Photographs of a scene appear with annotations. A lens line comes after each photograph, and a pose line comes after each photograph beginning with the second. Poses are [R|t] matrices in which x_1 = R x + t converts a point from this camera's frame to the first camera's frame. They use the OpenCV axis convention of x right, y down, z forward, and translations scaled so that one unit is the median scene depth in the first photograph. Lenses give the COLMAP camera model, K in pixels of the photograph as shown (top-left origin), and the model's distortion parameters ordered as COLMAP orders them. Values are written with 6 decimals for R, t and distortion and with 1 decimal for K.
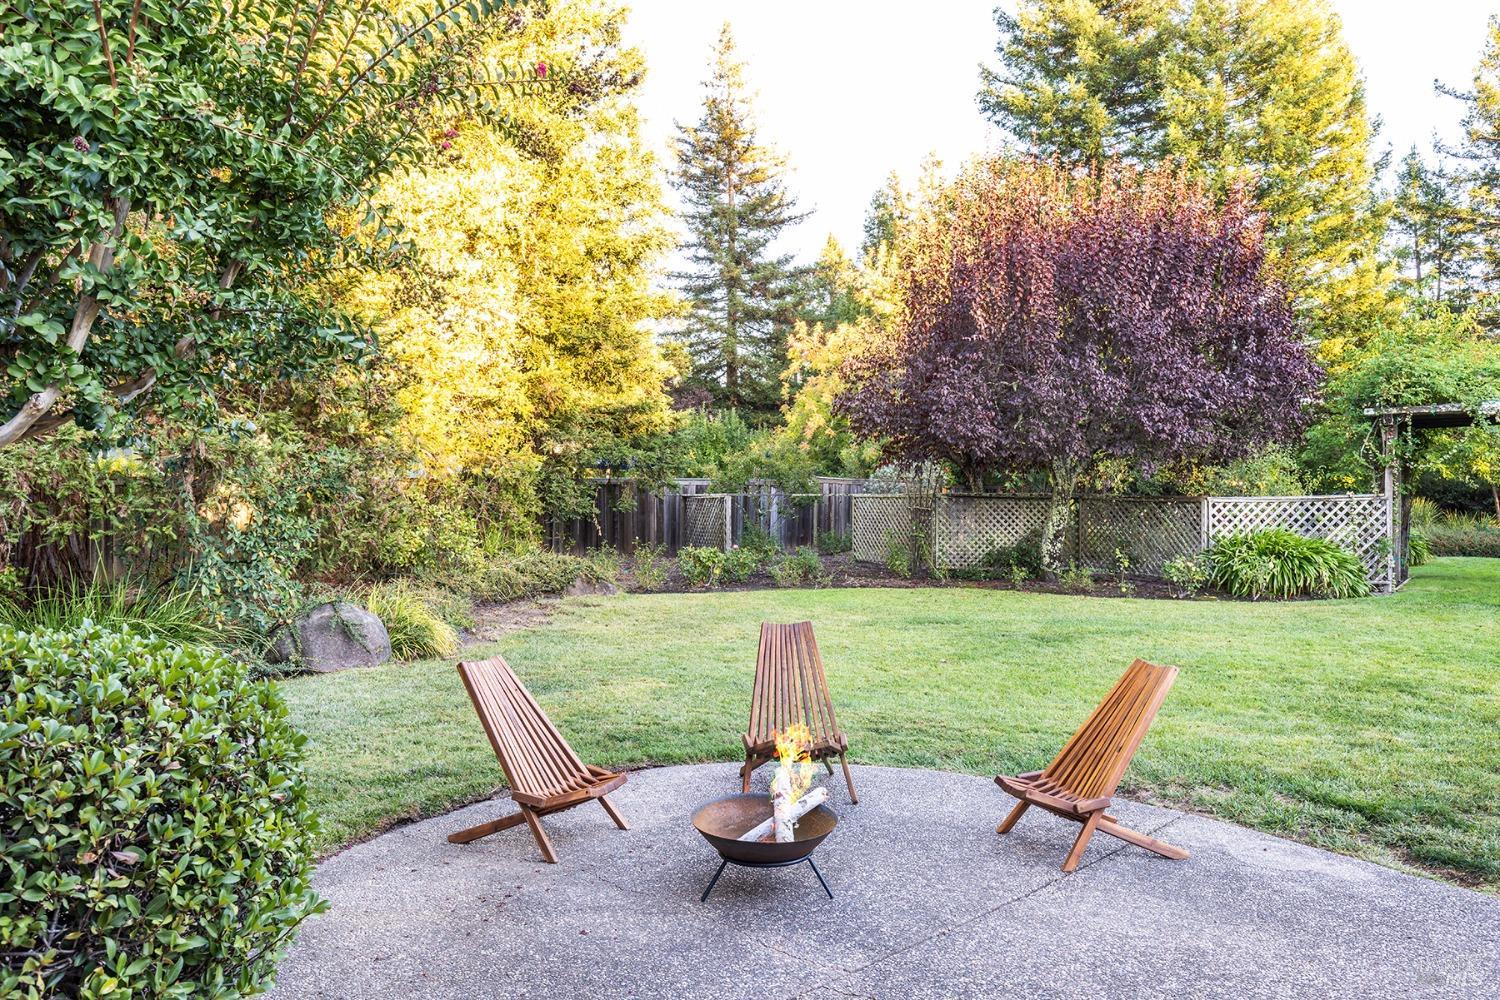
lens RADIAL K [[1092.1, 0, 748.2], [0, 1092.1, 494.3], [0, 0, 1]] dist [-0.006082, 0.004746]
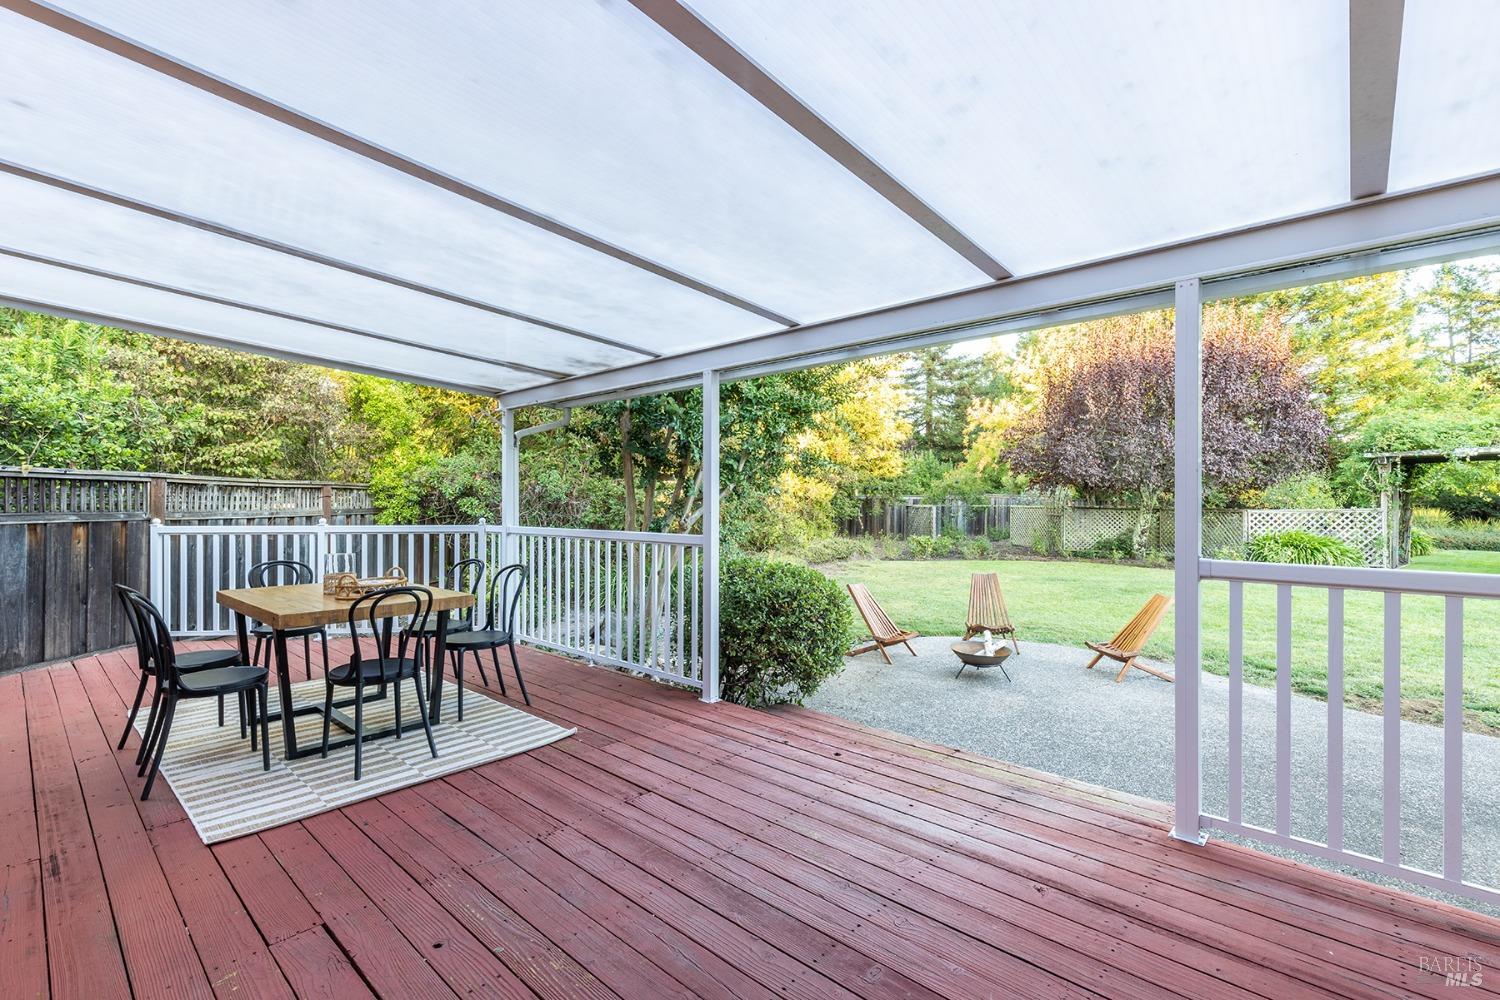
lens RADIAL K [[680.1, 0, 748.3], [0, 680.1, 499.9], [0, 0, 1]] dist [0.006094, -0.000822]
pose [[0.964271, 0.000986, -0.264916, -0.022393], [-0.001022, 0.999999, 0.000004, -0.011034], [0.264916, 0.000267, 0.964272, -0.166414]]
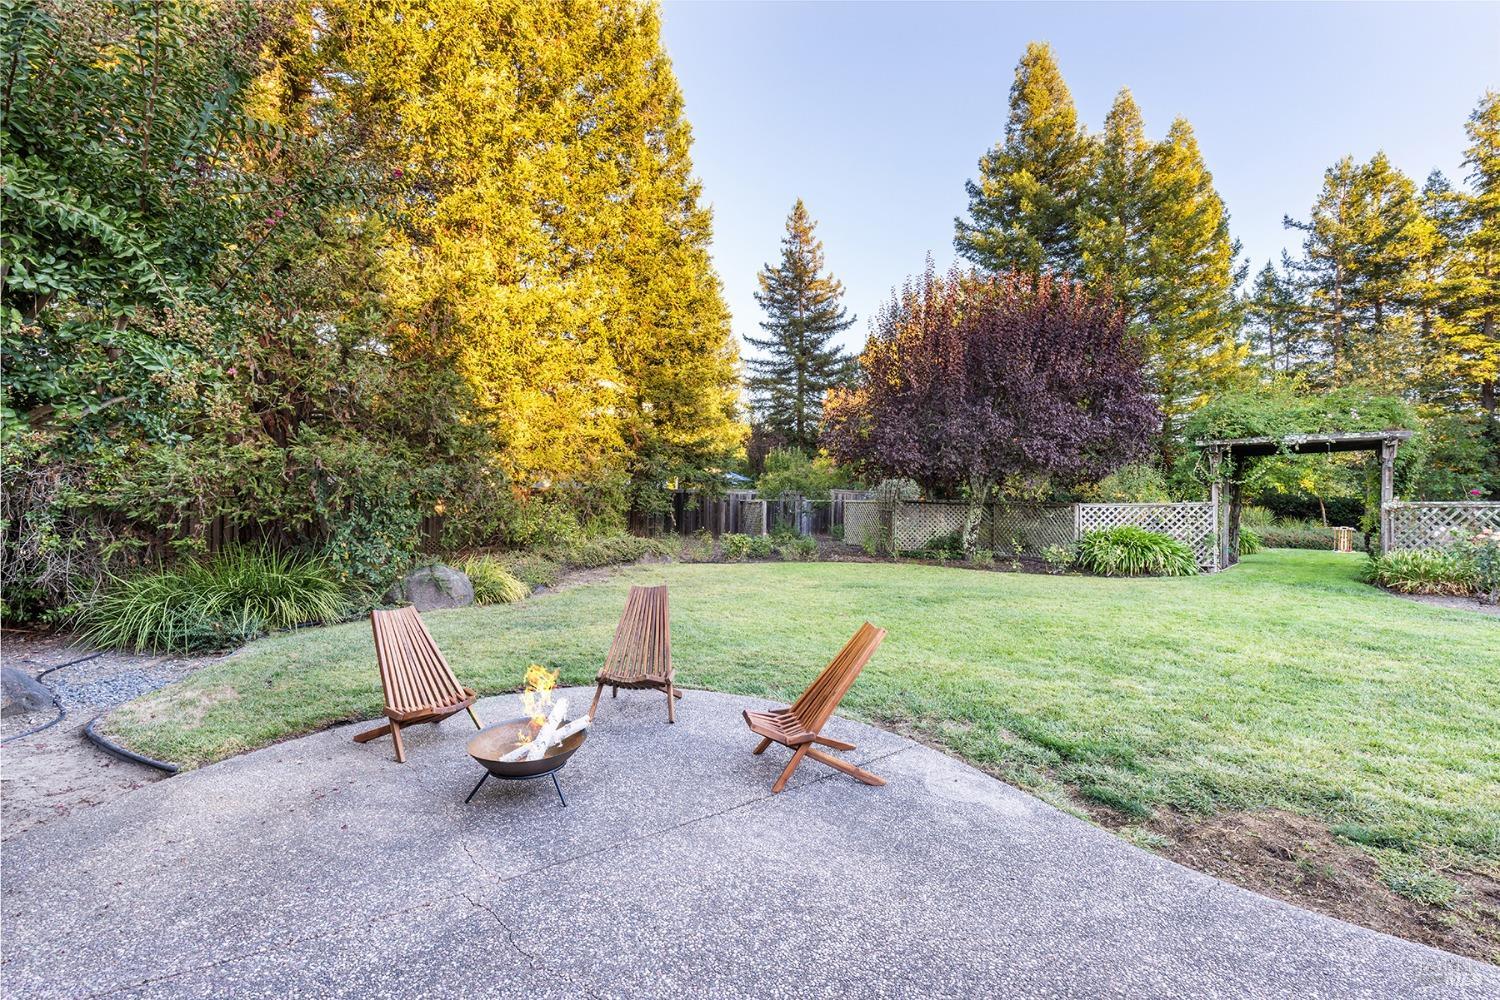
lens RADIAL K [[680.1, 0, 747.7], [0, 680.1, 500.0], [0, 0, 1]] dist [0.006094, -0.000822]
pose [[0.992864, 0.007297, -0.119030, 0.095862], [-0.007671, 0.999967, -0.002679, 0.003741], [0.119007, 0.003572, 0.992887, 0.060335]]
